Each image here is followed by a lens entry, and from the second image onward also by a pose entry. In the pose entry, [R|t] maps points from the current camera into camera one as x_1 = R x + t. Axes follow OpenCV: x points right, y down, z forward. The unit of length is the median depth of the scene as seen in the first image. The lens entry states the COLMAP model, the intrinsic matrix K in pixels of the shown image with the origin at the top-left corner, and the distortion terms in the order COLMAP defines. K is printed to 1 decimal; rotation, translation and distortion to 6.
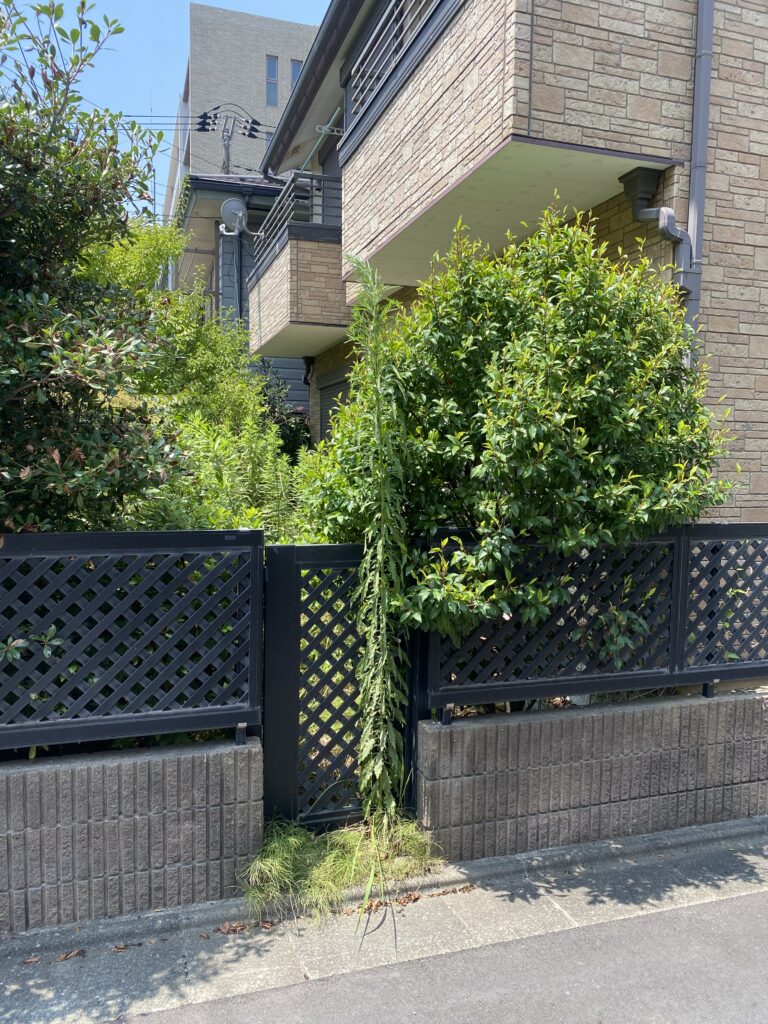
lens RADIAL K [[781.9, 0, 385.0], [0, 781.9, 519.8], [0, 0, 1]] dist [-0.006643, 0.016185]
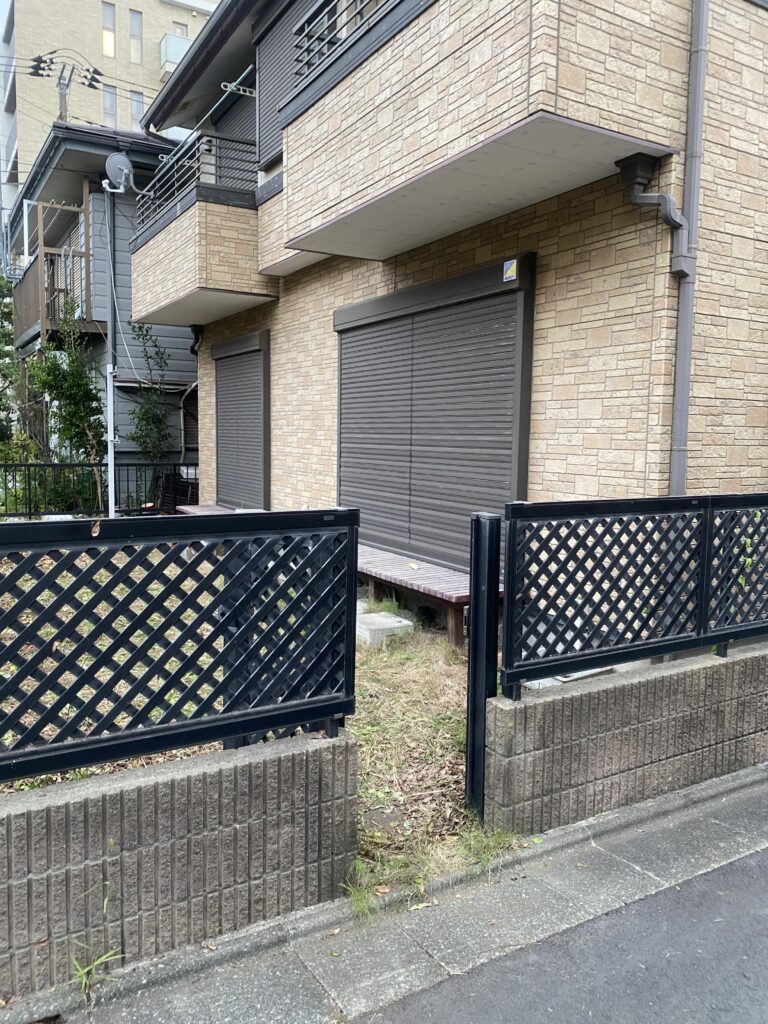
lens RADIAL K [[781.9, 0, 388.7], [0, 781.9, 502.0], [0, 0, 1]] dist [-0.006643, 0.016185]
pose [[0.976973, -0.018148, 0.212590, -0.246649], [0.015869, 0.999797, 0.012425, -0.004905], [-0.212773, -0.008766, 0.977062, 0.054290]]
